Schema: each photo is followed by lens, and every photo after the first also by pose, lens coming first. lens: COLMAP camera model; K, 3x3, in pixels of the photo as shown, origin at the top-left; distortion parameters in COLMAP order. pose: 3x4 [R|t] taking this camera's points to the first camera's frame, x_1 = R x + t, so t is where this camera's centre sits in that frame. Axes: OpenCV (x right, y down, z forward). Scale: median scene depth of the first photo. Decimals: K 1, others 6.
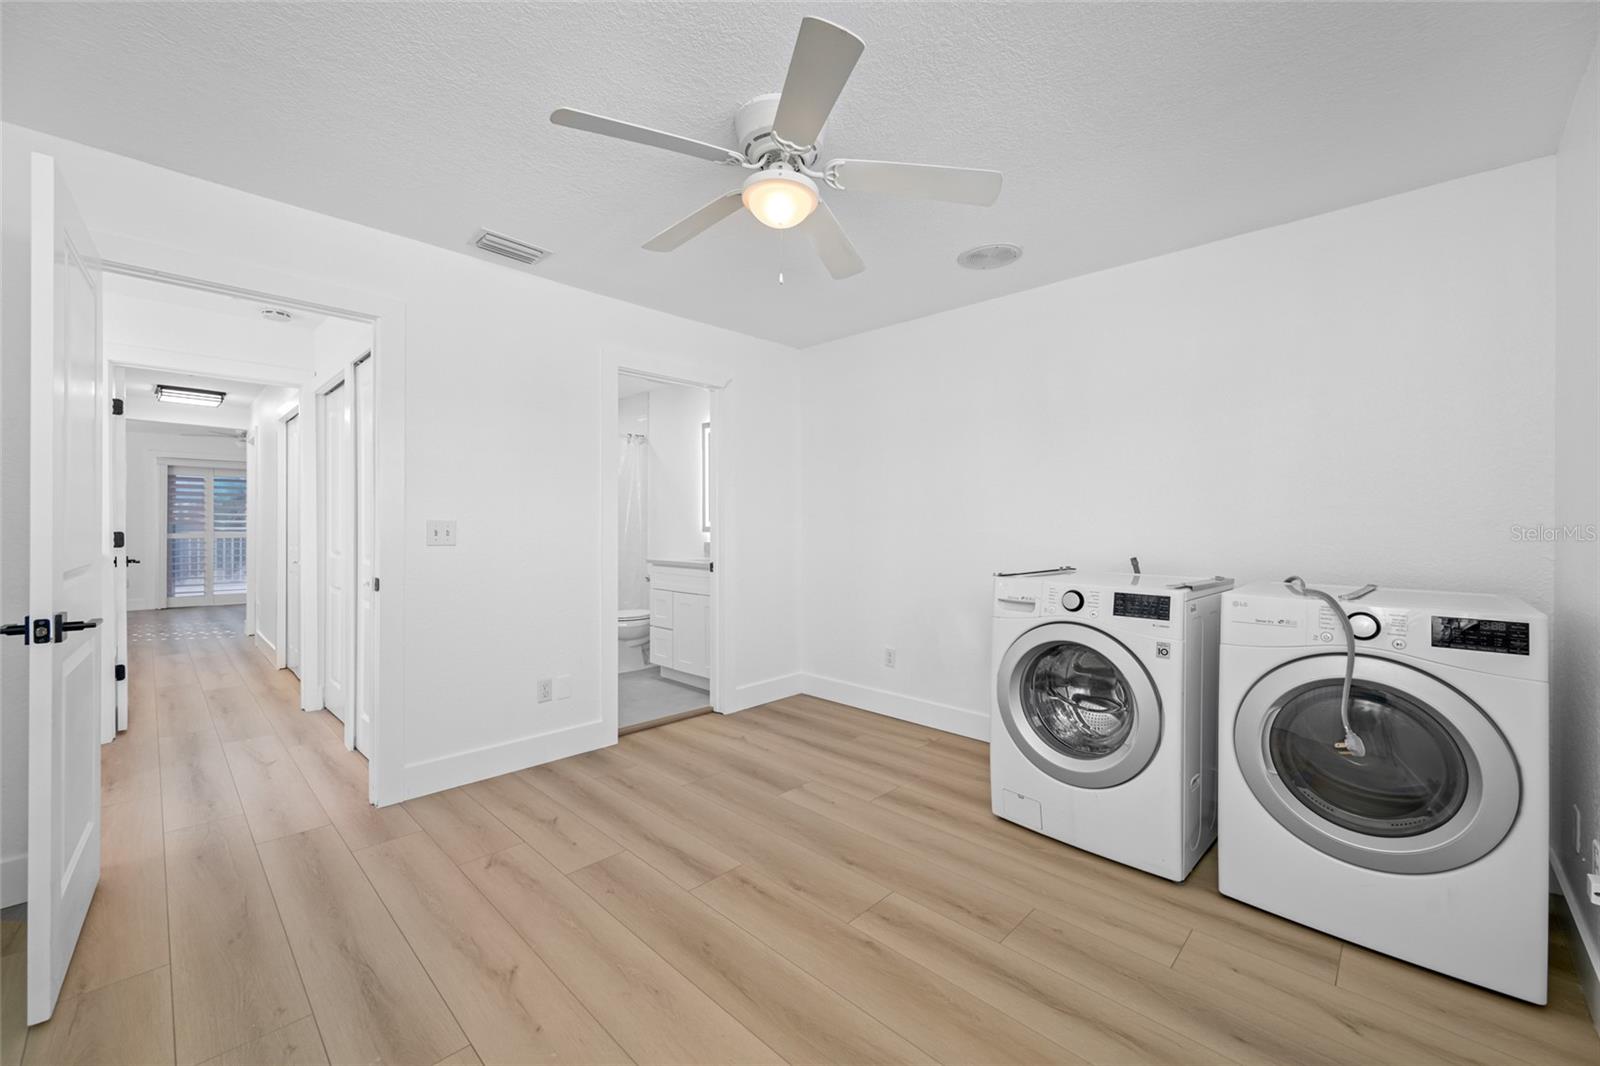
lens RADIAL K [[638.2, 0, 803.5], [0, 638.2, 526.3], [0, 0, 1]] dist [0.008184, -0.001776]
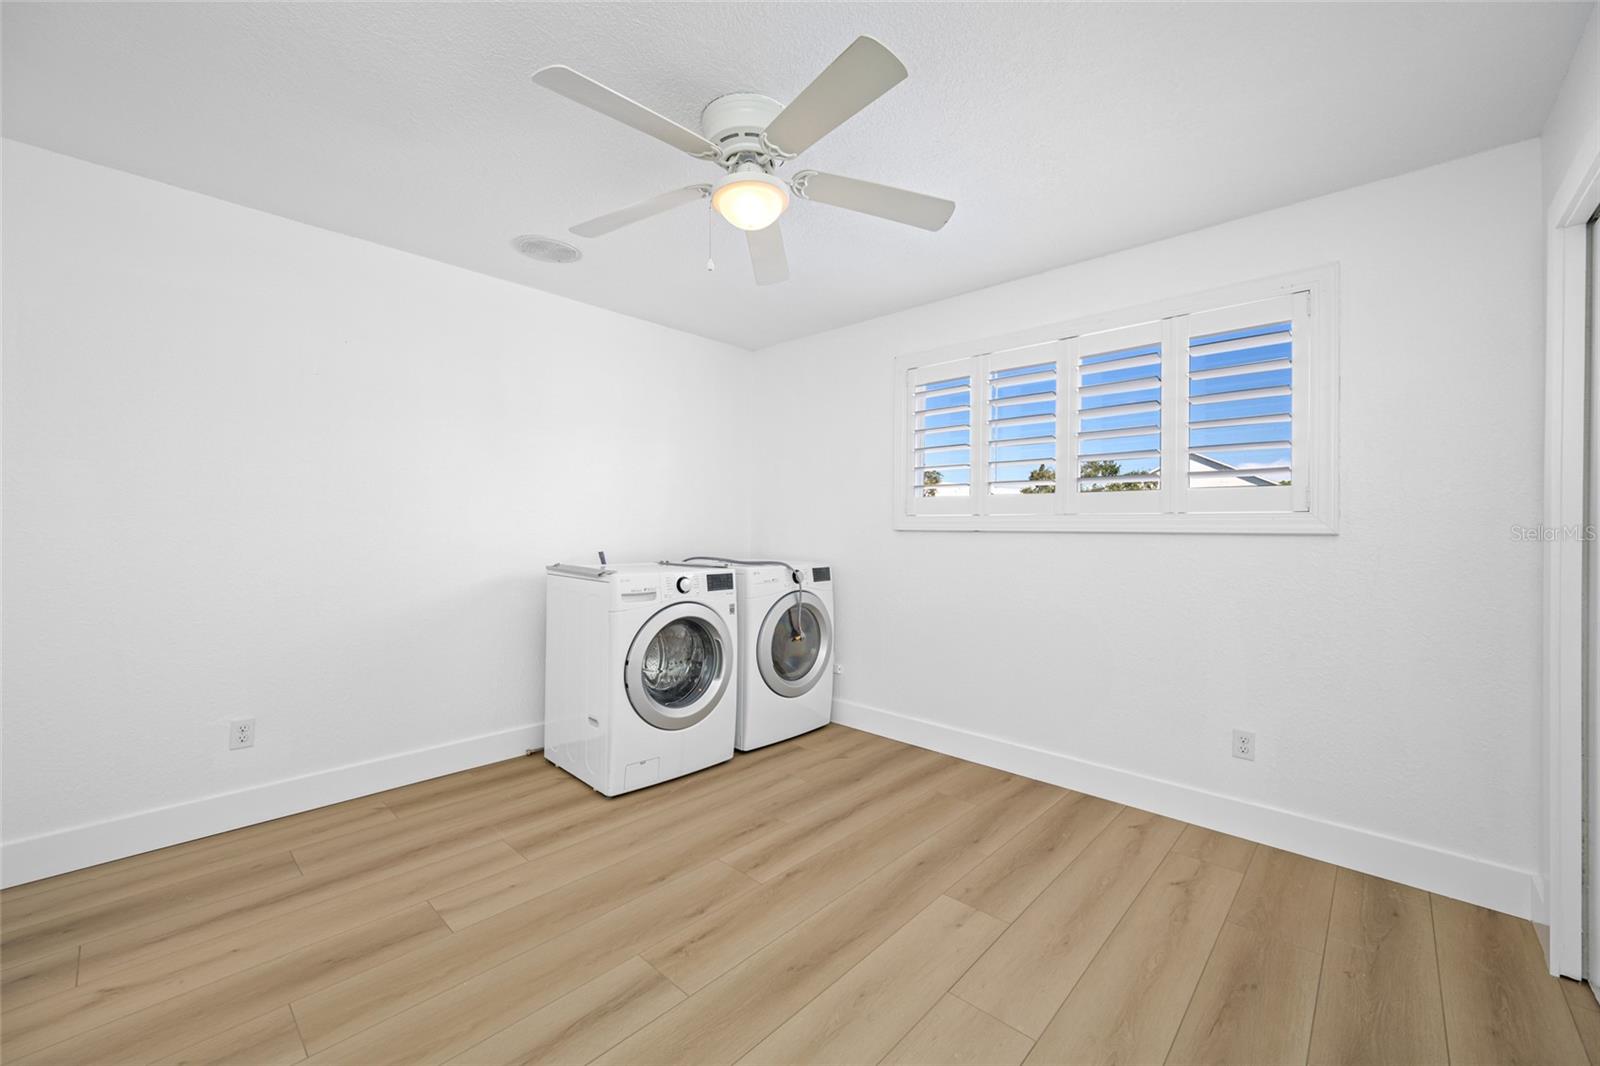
lens RADIAL K [[638.2, 0, 804.9], [0, 638.2, 523.6], [0, 0, 1]] dist [0.008184, -0.001776]
pose [[-0.027897, 0.000548, 0.999611, -0.774684], [-0.007858, 0.999969, -0.000768, -0.007316], [-0.999580, -0.007876, -0.027892, 0.707485]]
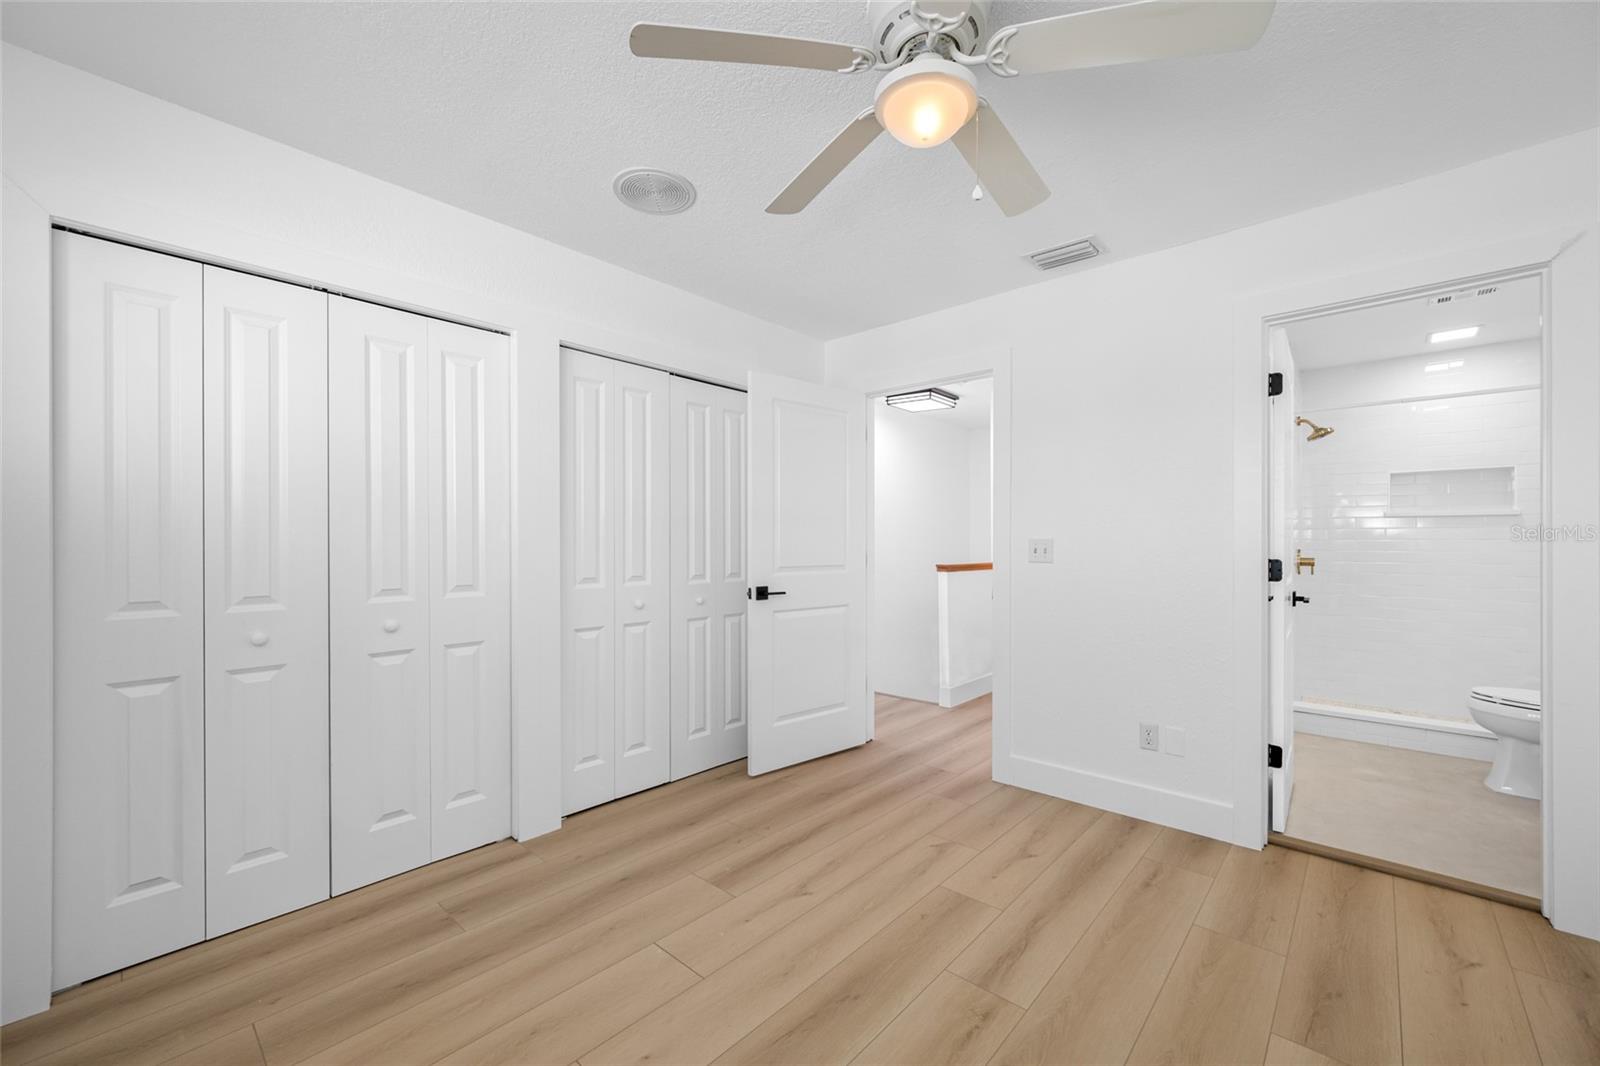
lens RADIAL K [[638.2, 0, 798.7], [0, 638.2, 550.2], [0, 0, 1]] dist [0.008184, -0.001776]
pose [[0.035601, 0.004993, -0.999354, 0.532617], [0.000380, 0.999987, 0.005010, 0.004528], [0.999366, -0.000558, 0.035599, 0.618738]]
